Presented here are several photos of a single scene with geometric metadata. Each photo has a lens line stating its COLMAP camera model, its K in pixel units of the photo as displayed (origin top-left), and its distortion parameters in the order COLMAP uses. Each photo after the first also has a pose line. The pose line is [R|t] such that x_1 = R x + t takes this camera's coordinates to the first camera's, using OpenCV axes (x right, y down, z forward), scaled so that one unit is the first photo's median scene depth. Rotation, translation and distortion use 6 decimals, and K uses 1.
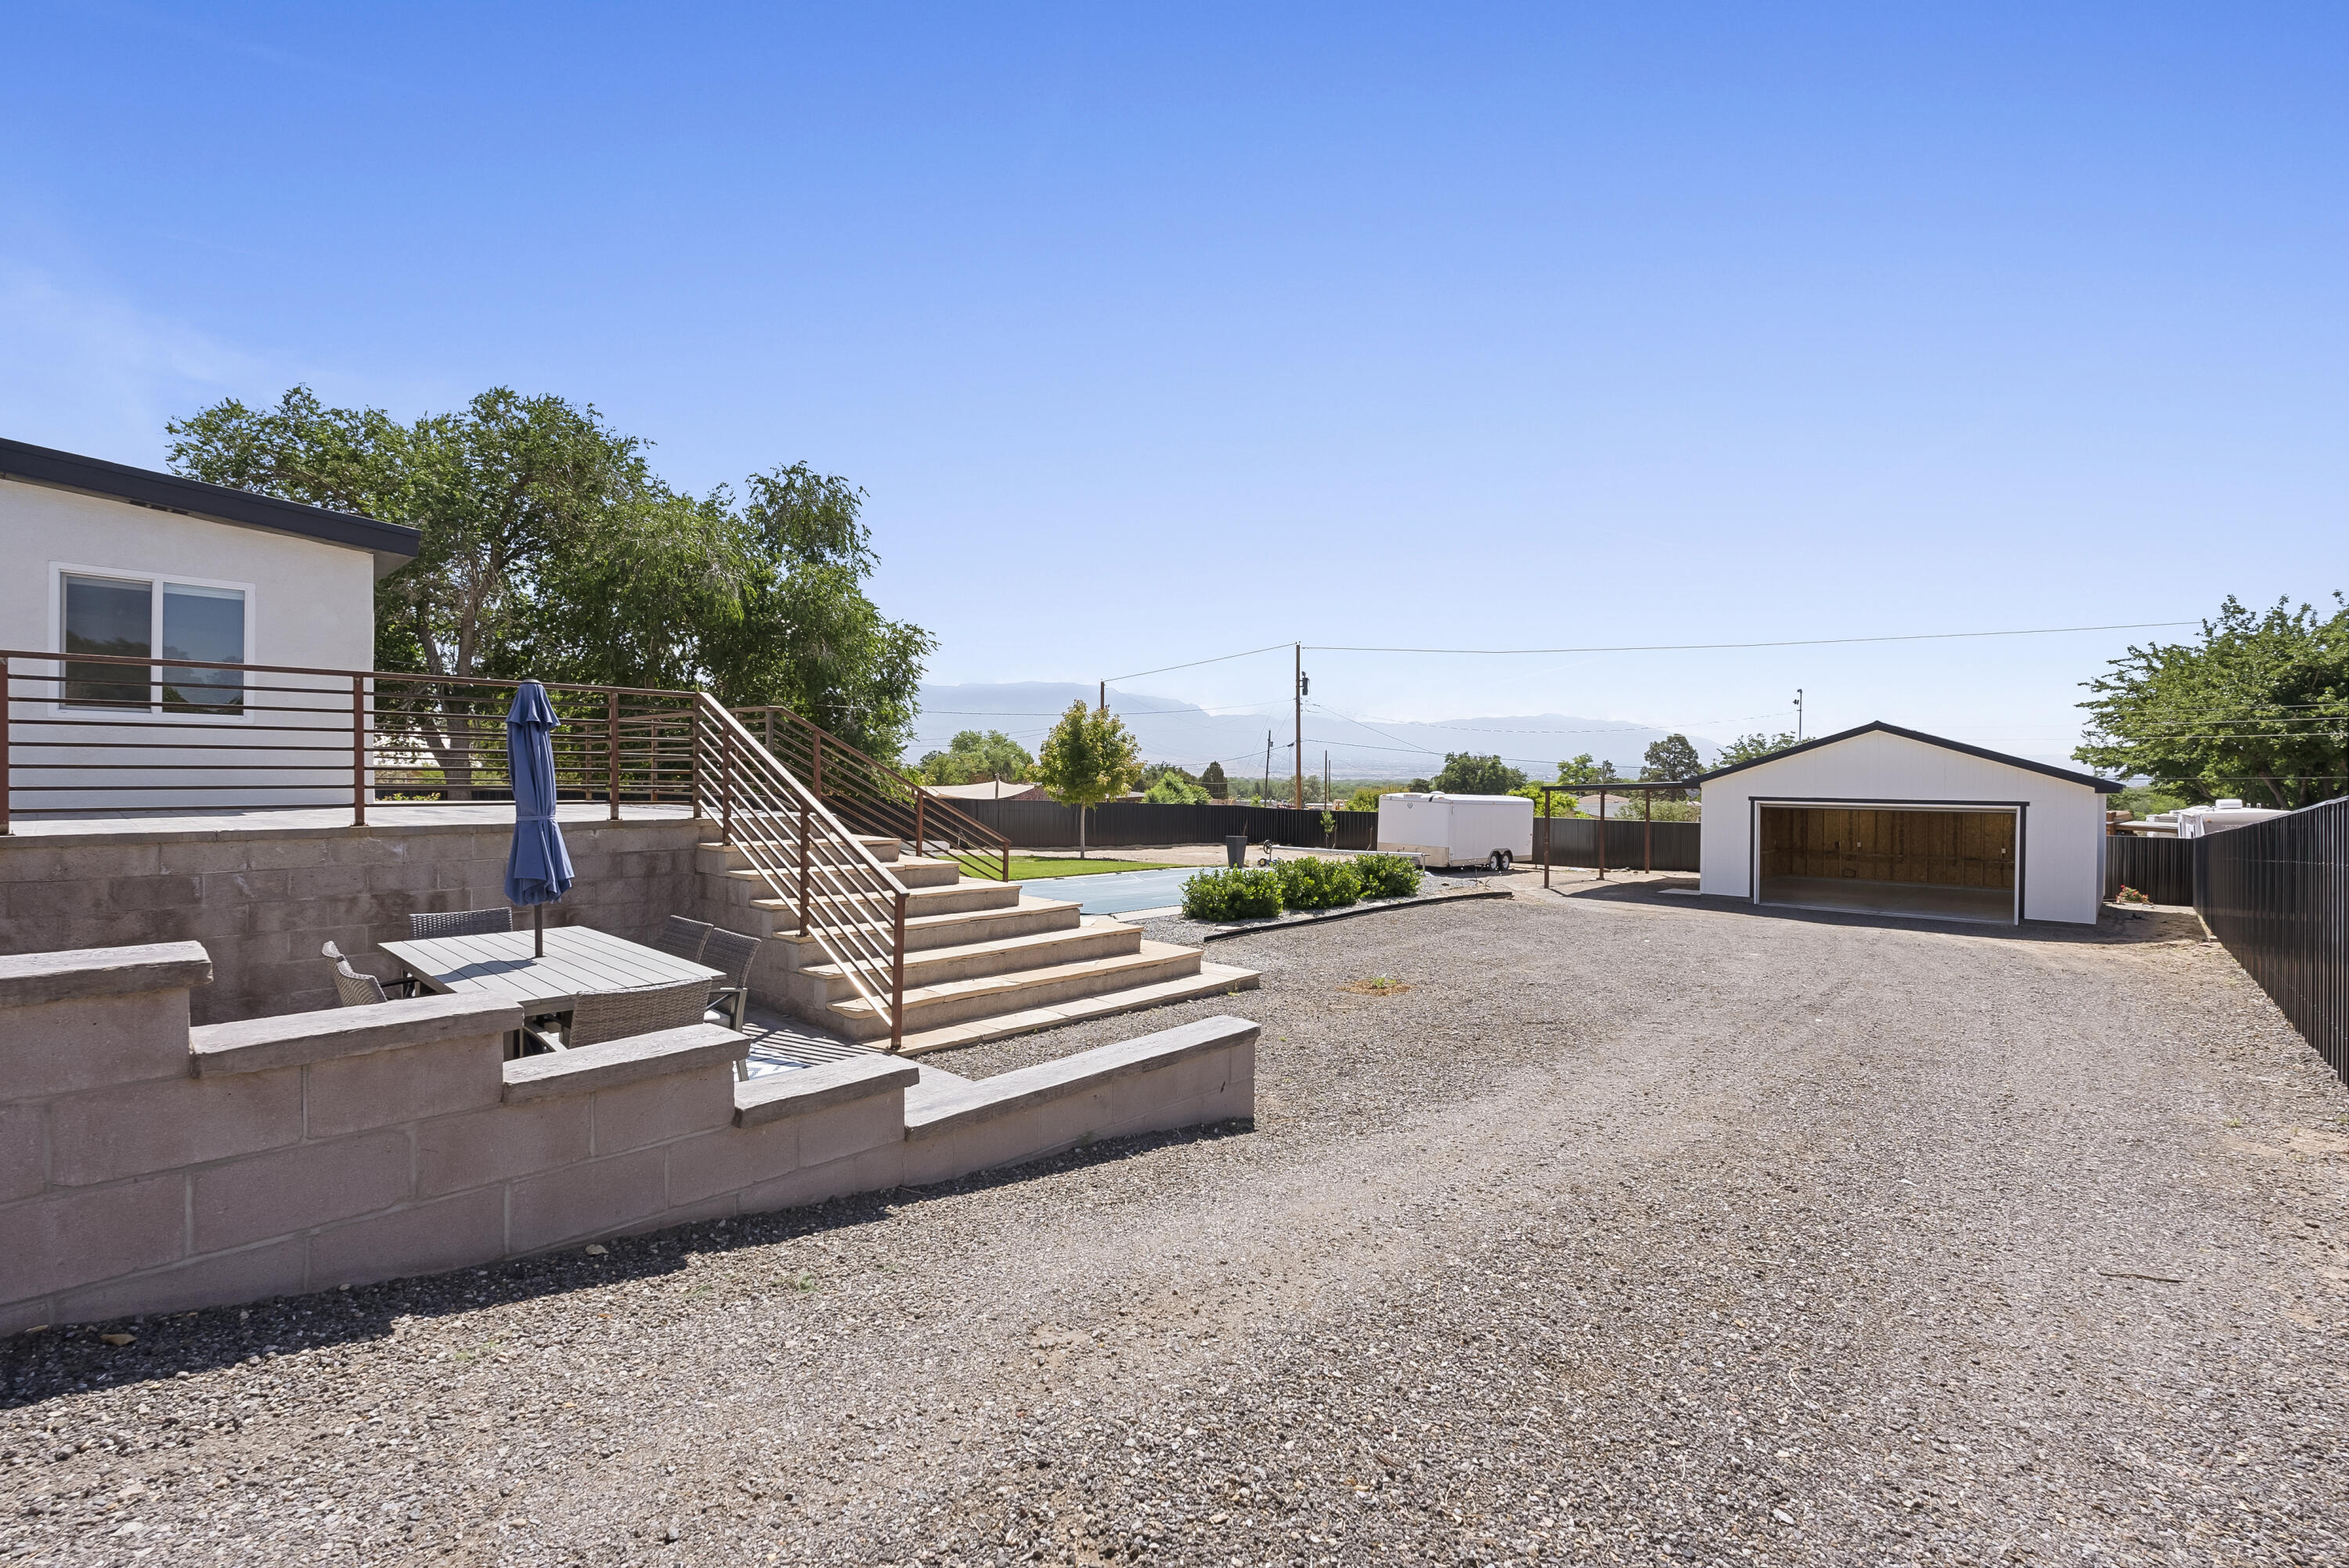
lens RADIAL K [[1064.3, 0, 1188.6], [0, 1064.3, 784.9], [0, 0, 1]] dist [-0.002831, -0.000138]
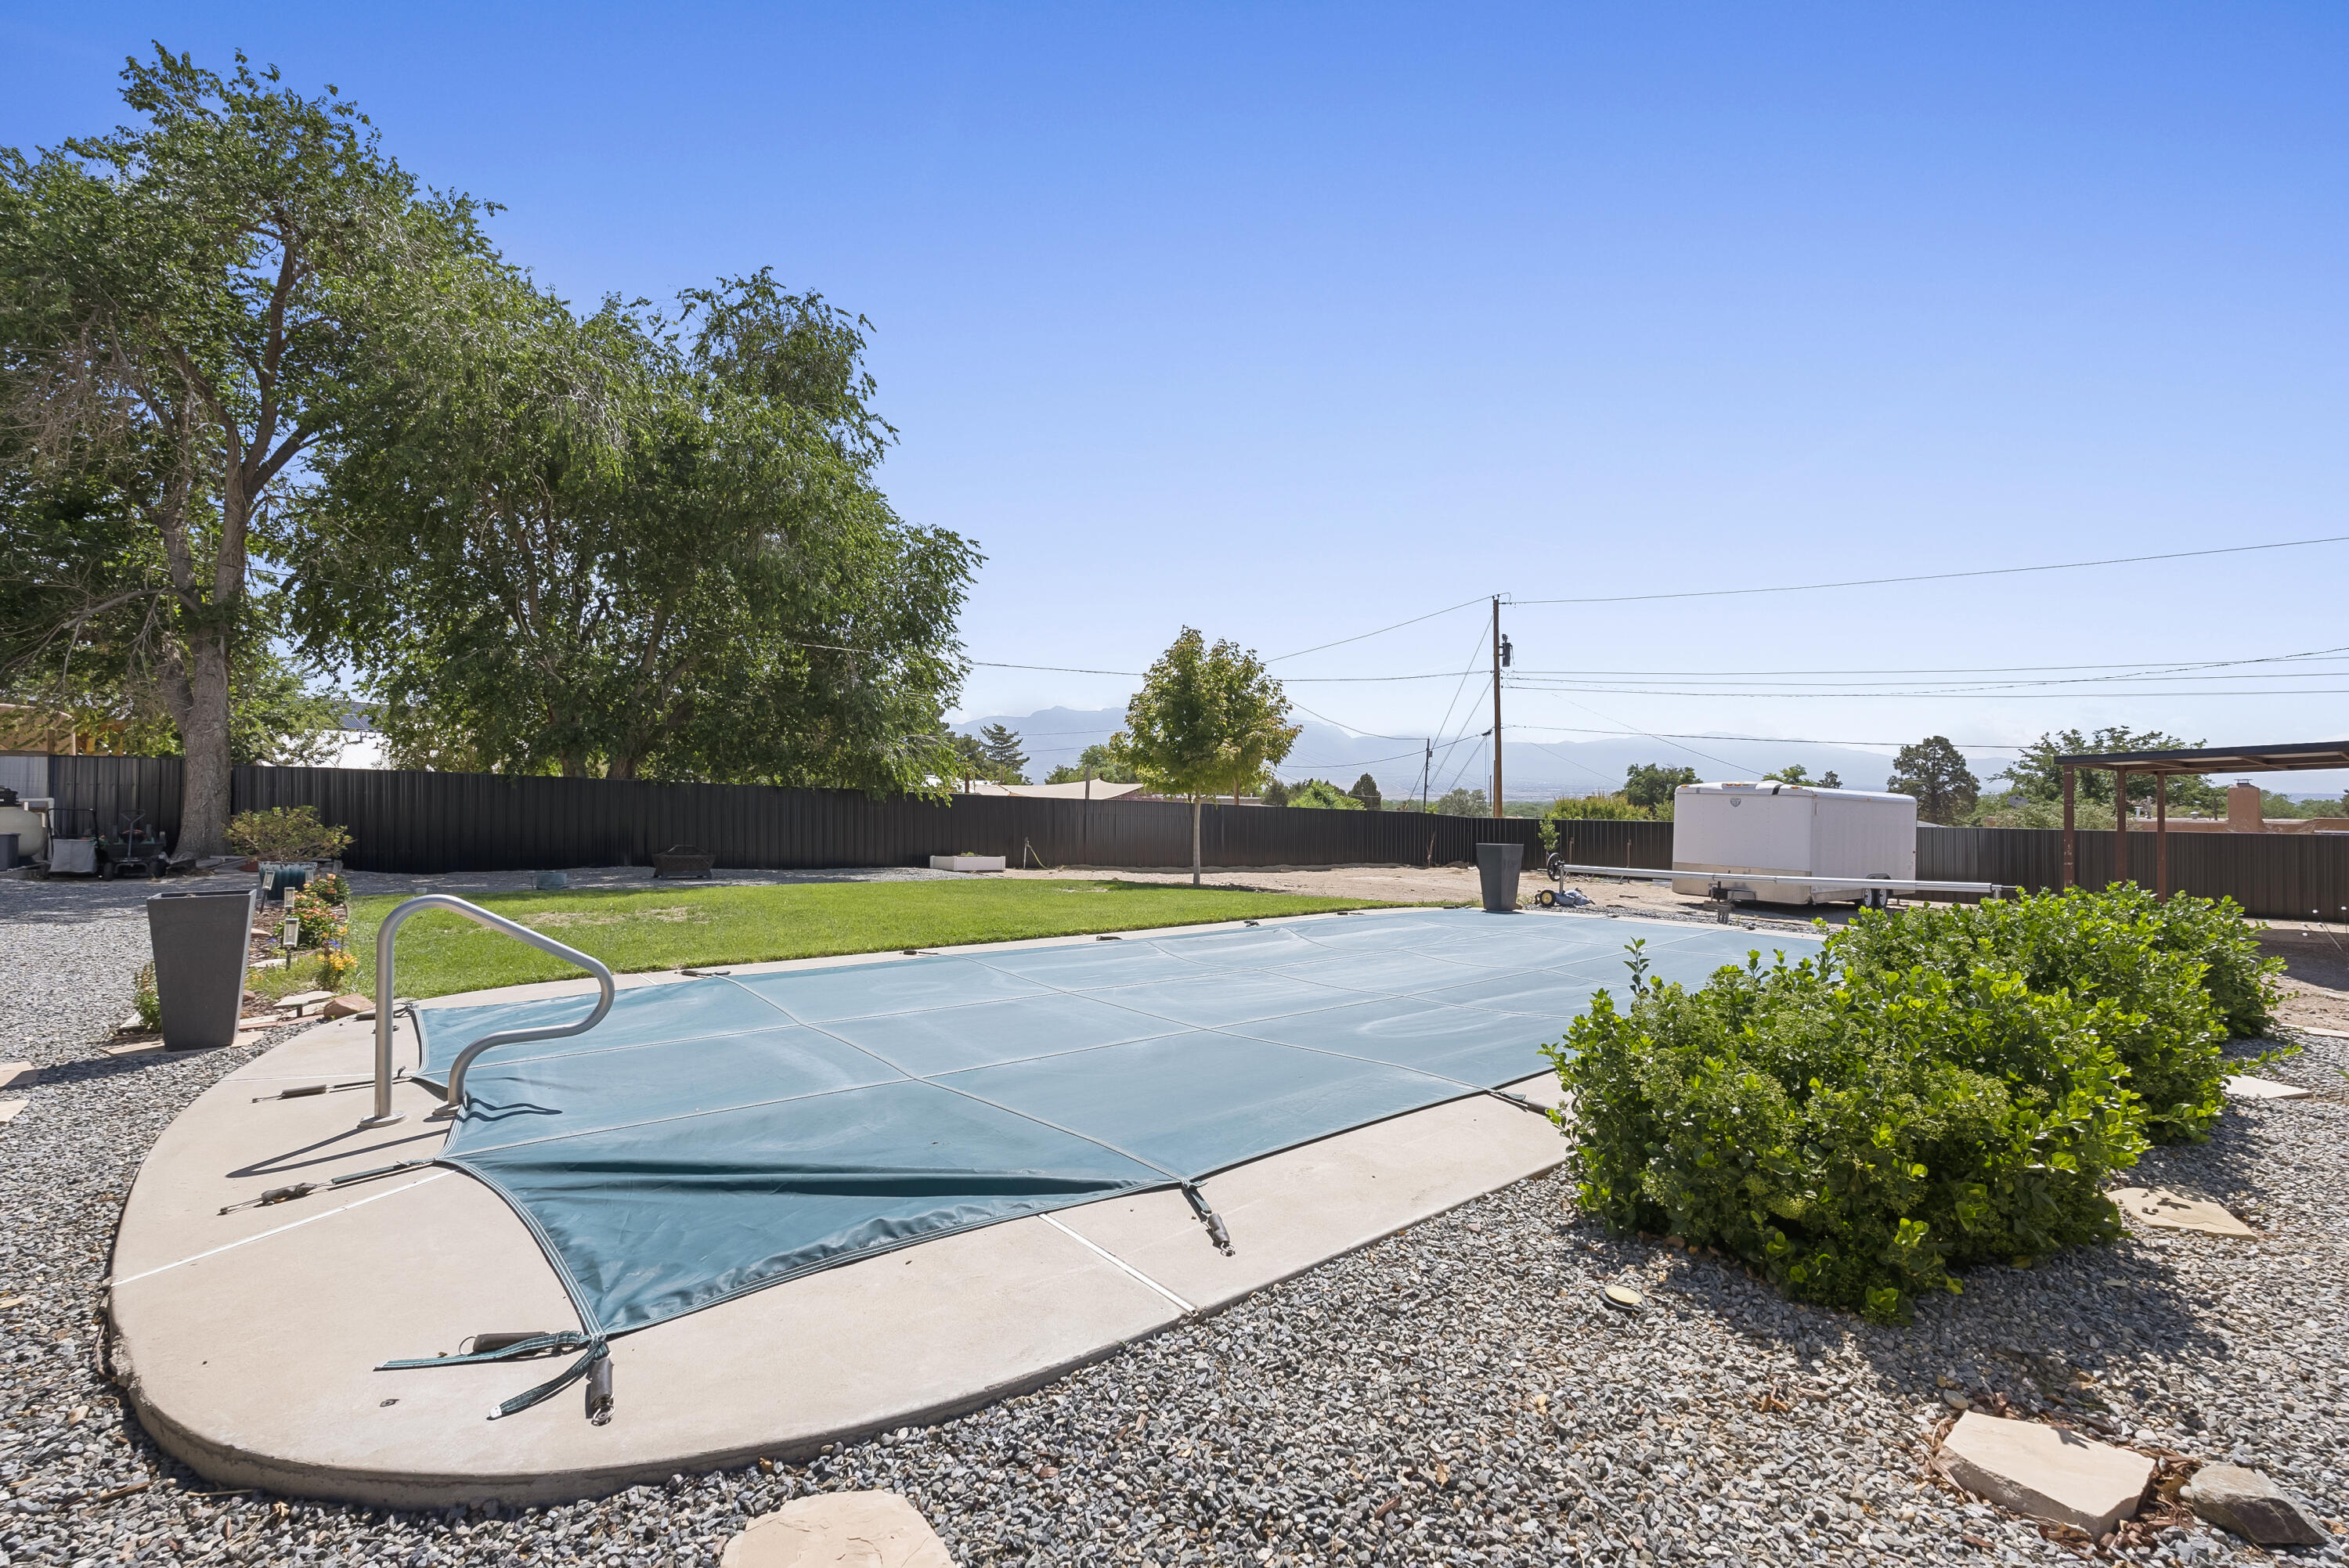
lens RADIAL K [[1064.3, 0, 1183.9], [0, 1064.3, 780.3], [0, 0, 1]] dist [-0.002831, -0.000138]
pose [[0.990926, -0.004199, -0.134343, -0.023125], [0.000752, 0.999669, -0.025701, 0.023154], [0.134407, 0.025366, 0.990602, 0.369769]]
